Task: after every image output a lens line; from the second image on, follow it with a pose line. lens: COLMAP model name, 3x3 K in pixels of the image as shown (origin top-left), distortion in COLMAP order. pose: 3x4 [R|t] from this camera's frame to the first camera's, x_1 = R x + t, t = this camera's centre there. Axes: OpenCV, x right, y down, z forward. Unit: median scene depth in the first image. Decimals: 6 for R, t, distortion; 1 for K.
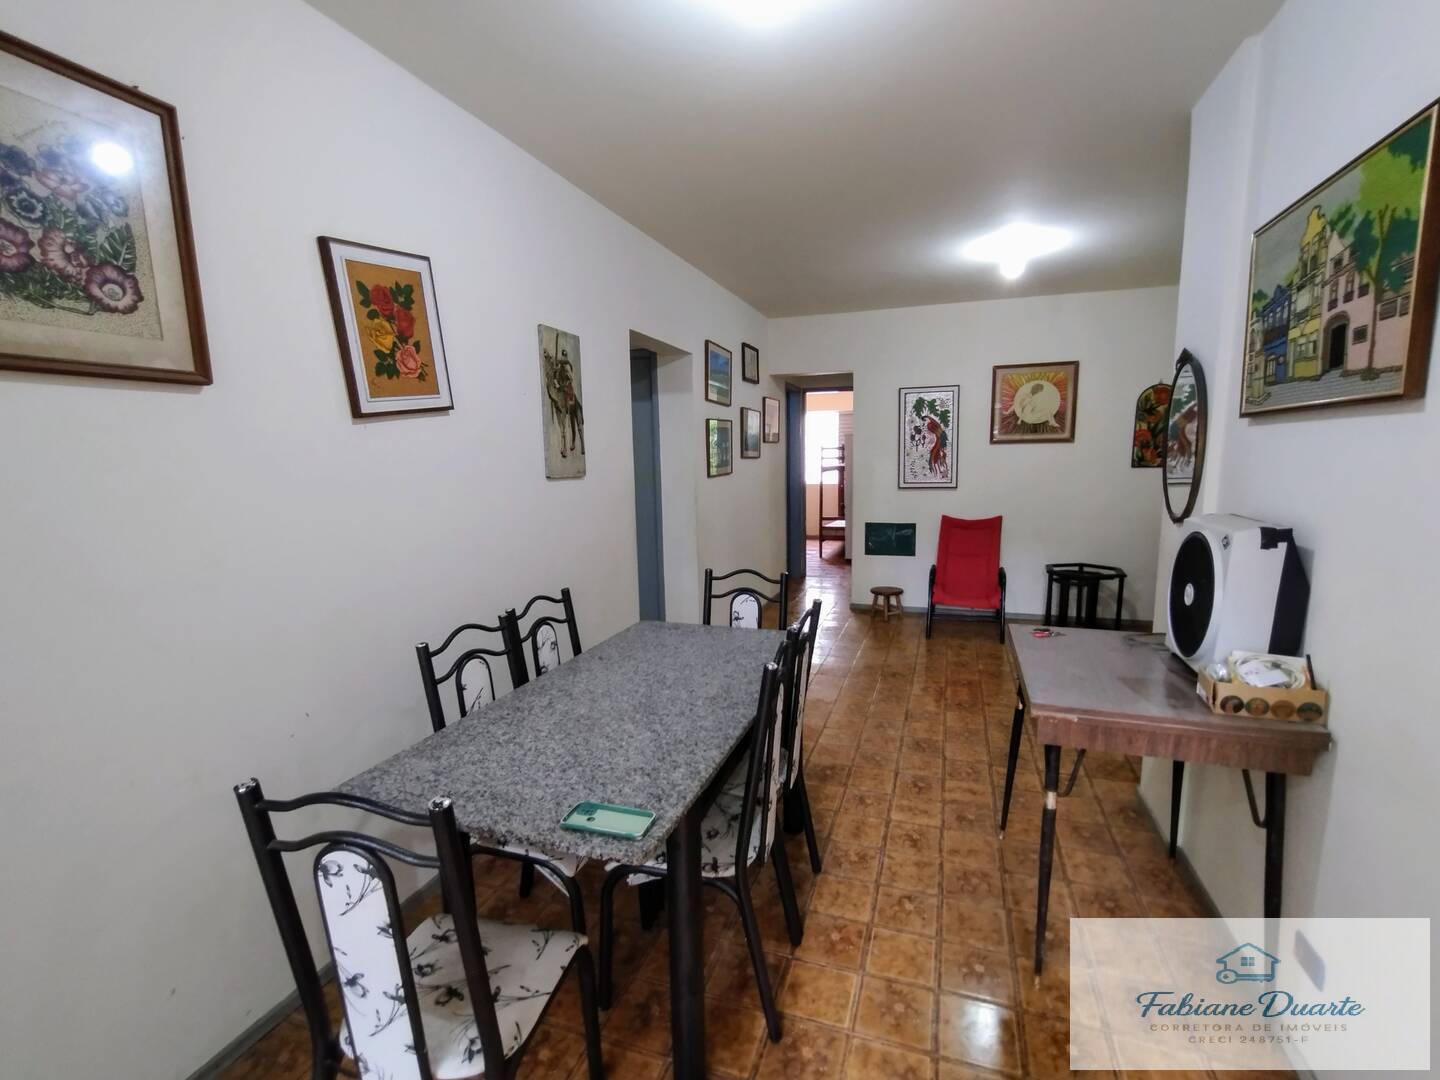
lens RADIAL K [[657.4, 0, 723.2], [0, 657.4, 546.9], [0, 0, 1]] dist [-0.008979, 0.004979]
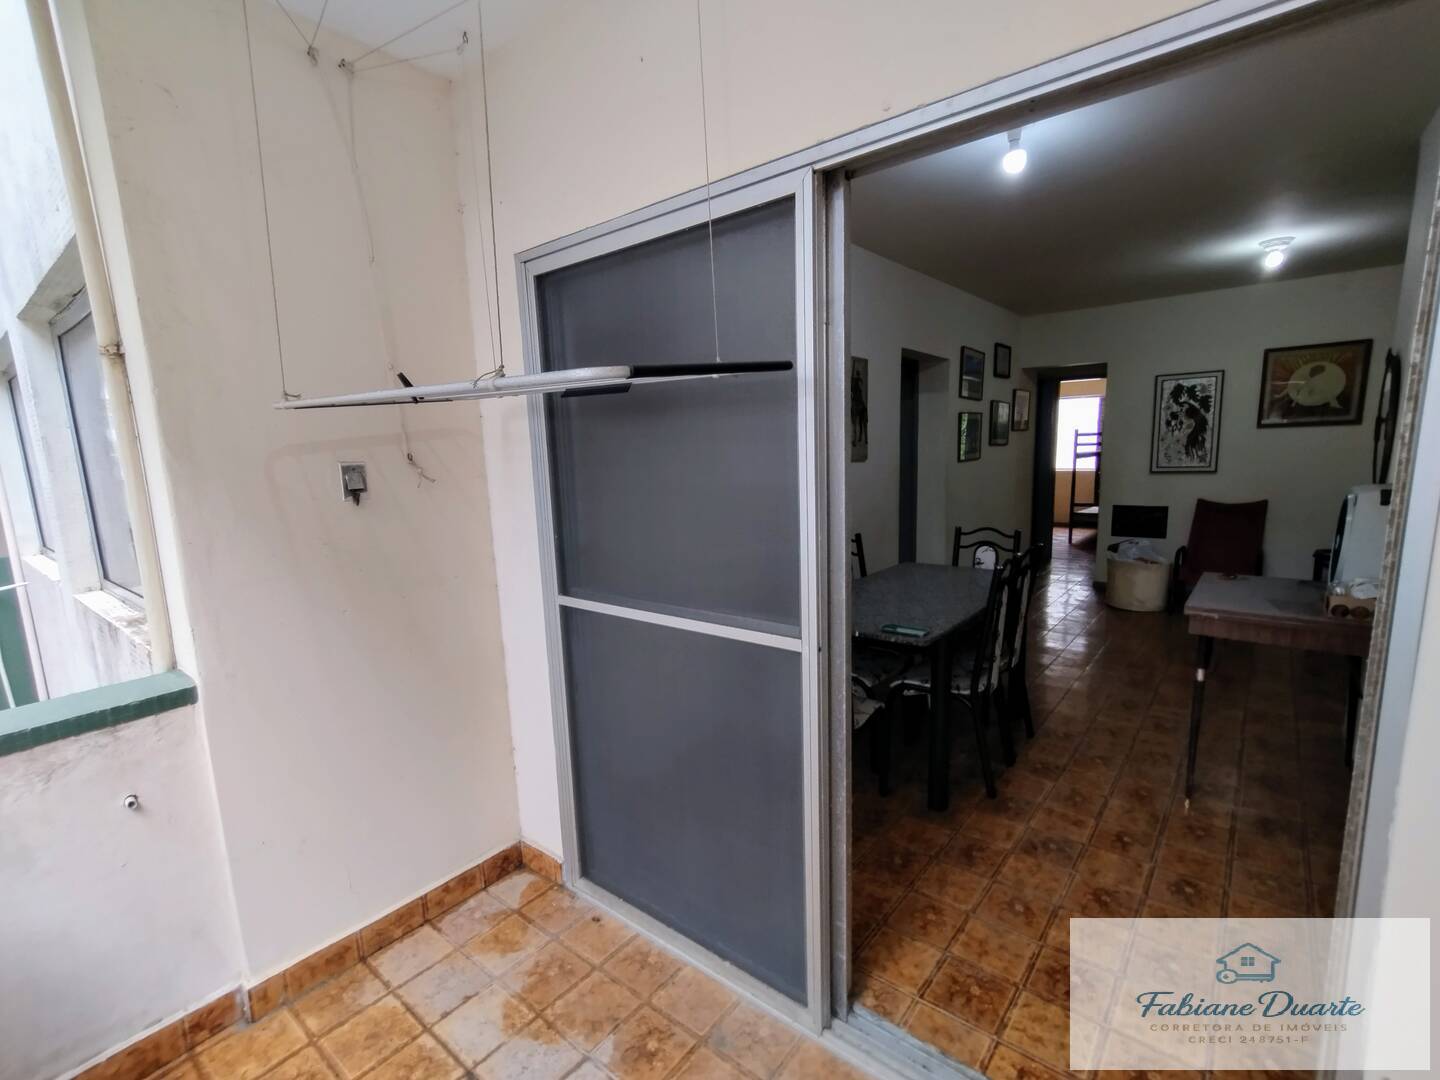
lens RADIAL K [[657.4, 0, 721.5], [0, 657.4, 561.2], [0, 0, 1]] dist [-0.008979, 0.004979]
pose [[0.936494, 0.046518, -0.347584, -0.003254], [-0.033628, 0.998508, 0.043028, 0.034320], [0.349067, -0.028607, 0.936661, -0.250014]]
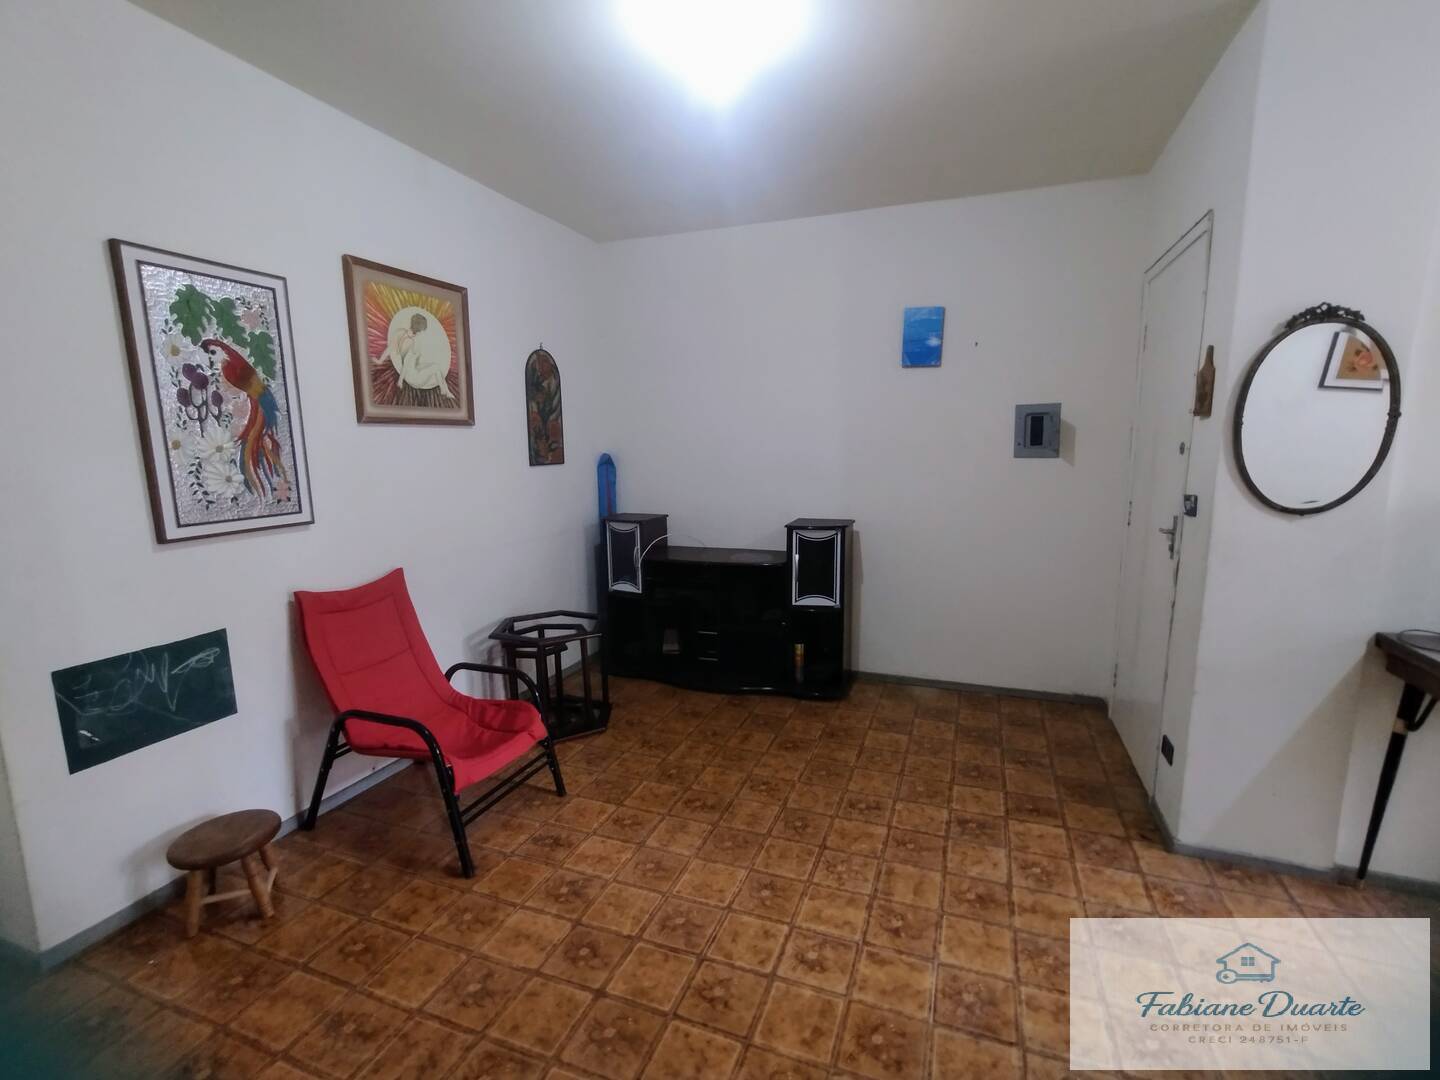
lens RADIAL K [[657.4, 0, 731.4], [0, 657.4, 550.2], [0, 0, 1]] dist [-0.008979, 0.004979]
pose [[0.023099, -0.144769, 0.989196, -0.074372], [0.148799, 0.978937, 0.139793, -0.101385], [-0.988598, 0.143962, 0.044154, 0.785781]]
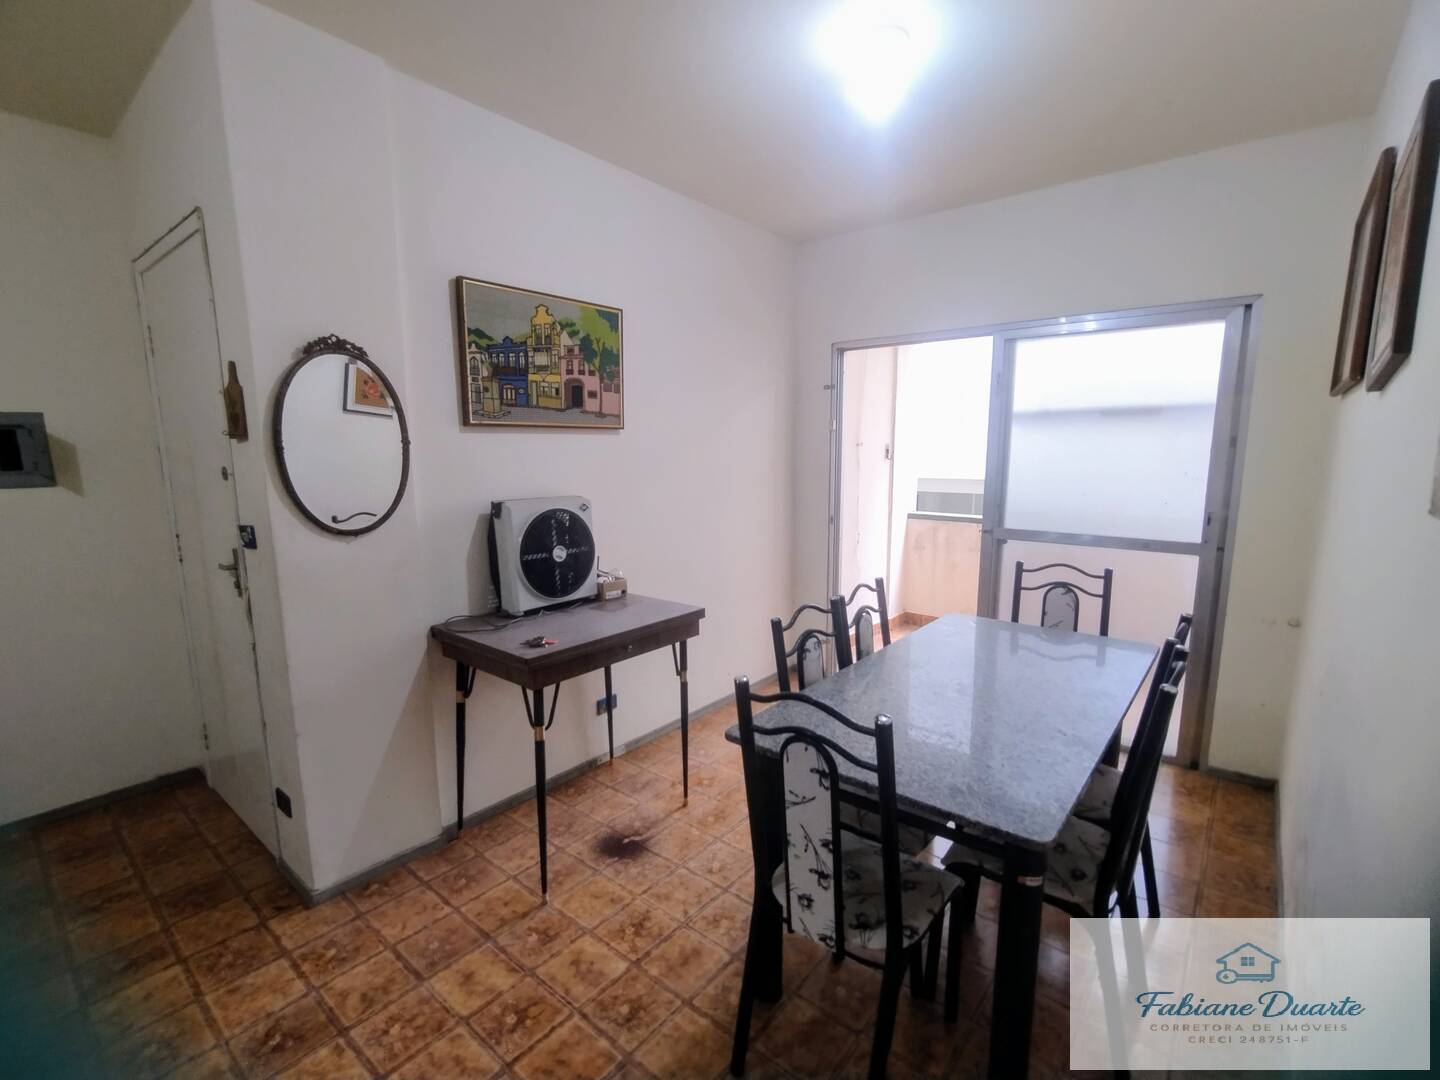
lens RADIAL K [[657.4, 0, 728.1], [0, 657.4, 552.8], [0, 0, 1]] dist [-0.008979, 0.004979]
pose [[-0.938051, -0.035421, 0.344683, -0.039401], [0.068203, 0.956425, 0.283901, -0.107940], [-0.339719, 0.289822, -0.894759, 0.756313]]
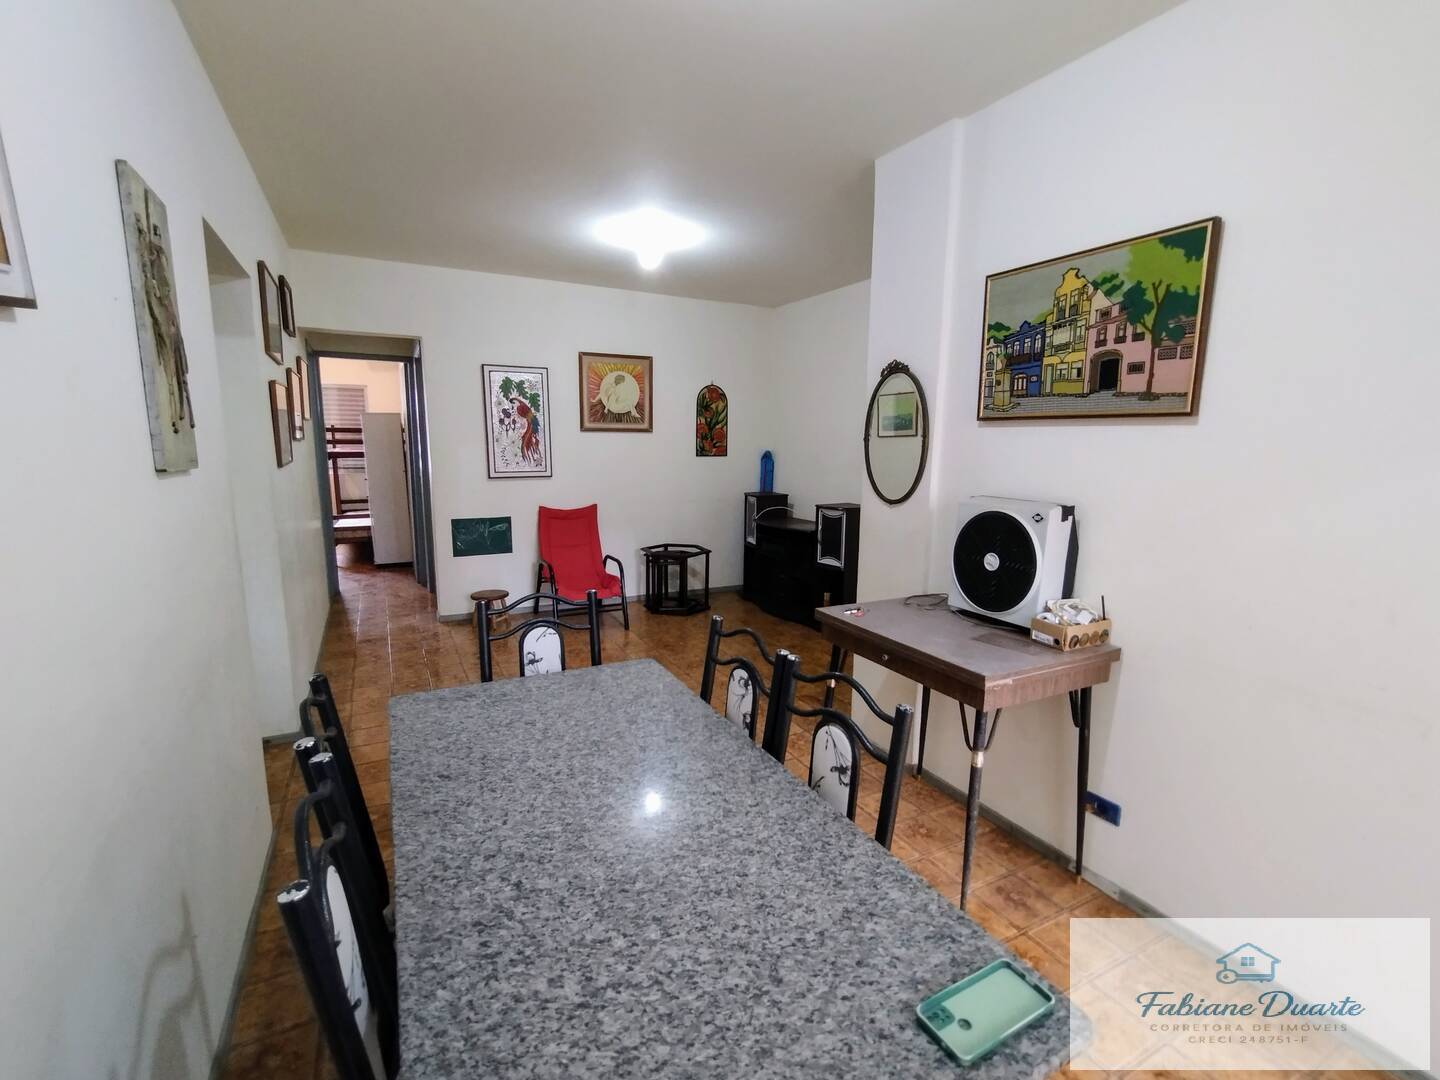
lens RADIAL K [[657.4, 0, 727.7], [0, 657.4, 549.2], [0, 0, 1]] dist [-0.008979, 0.004979]
pose [[0.681557, -0.095757, 0.725473, -0.188982], [0.078392, 0.995250, 0.057719, -0.022190], [-0.727554, 0.017533, 0.685826, 0.180128]]
